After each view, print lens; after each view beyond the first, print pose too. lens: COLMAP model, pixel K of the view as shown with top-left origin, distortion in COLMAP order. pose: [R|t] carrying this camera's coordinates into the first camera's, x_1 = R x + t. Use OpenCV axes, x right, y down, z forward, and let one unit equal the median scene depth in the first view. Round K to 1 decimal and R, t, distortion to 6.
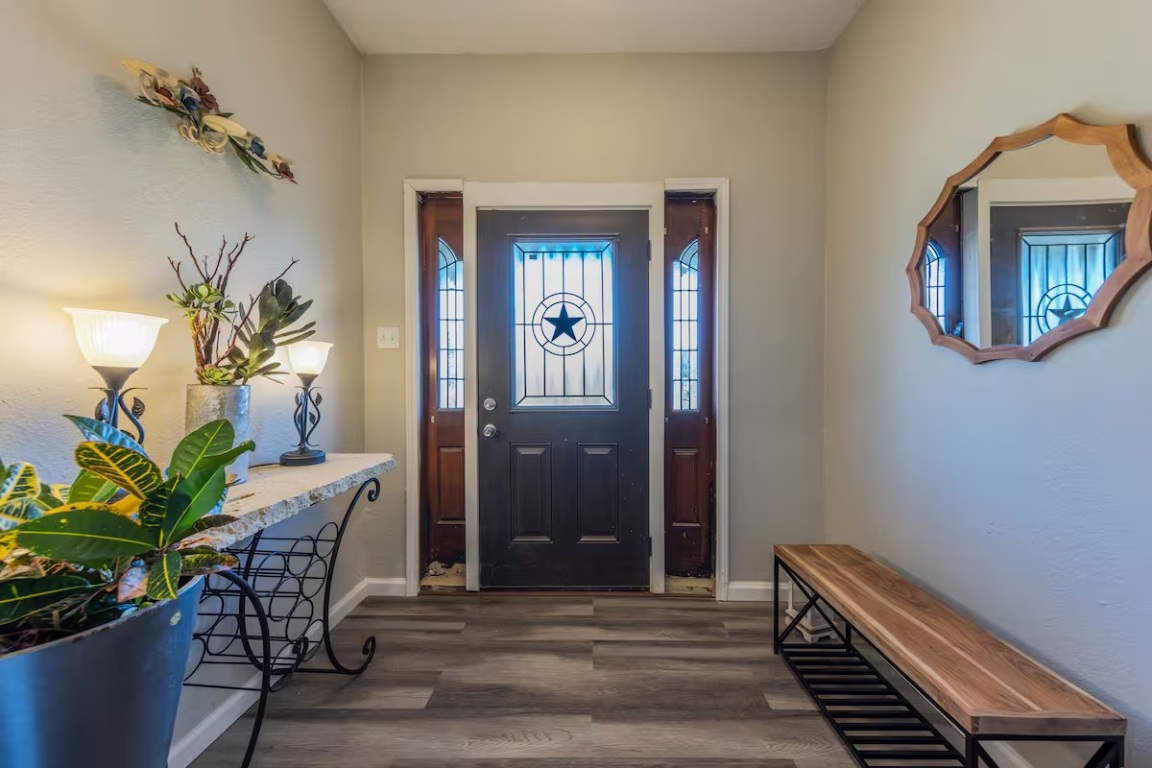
lens RADIAL K [[404.8, 0, 583.9], [0, 404.8, 375.9], [0, 0, 1]] dist [0.008532, -0.000232]
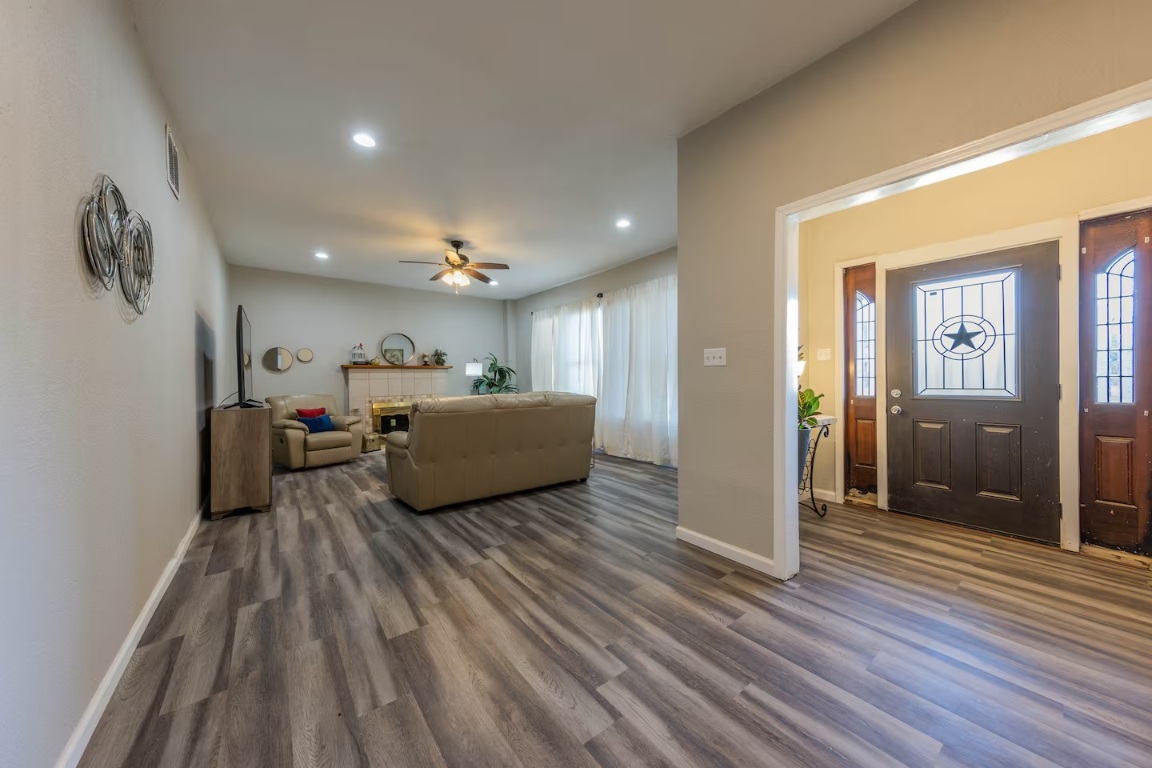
lens RADIAL K [[404.8, 0, 572.3], [0, 404.8, 383.1], [0, 0, 1]] dist [0.008532, -0.000232]
pose [[0.639457, 0.003104, -0.768821, 0.172251], [0.011801, 0.999834, 0.013852, -0.005714], [0.768736, -0.017931, 0.639314, -0.942816]]
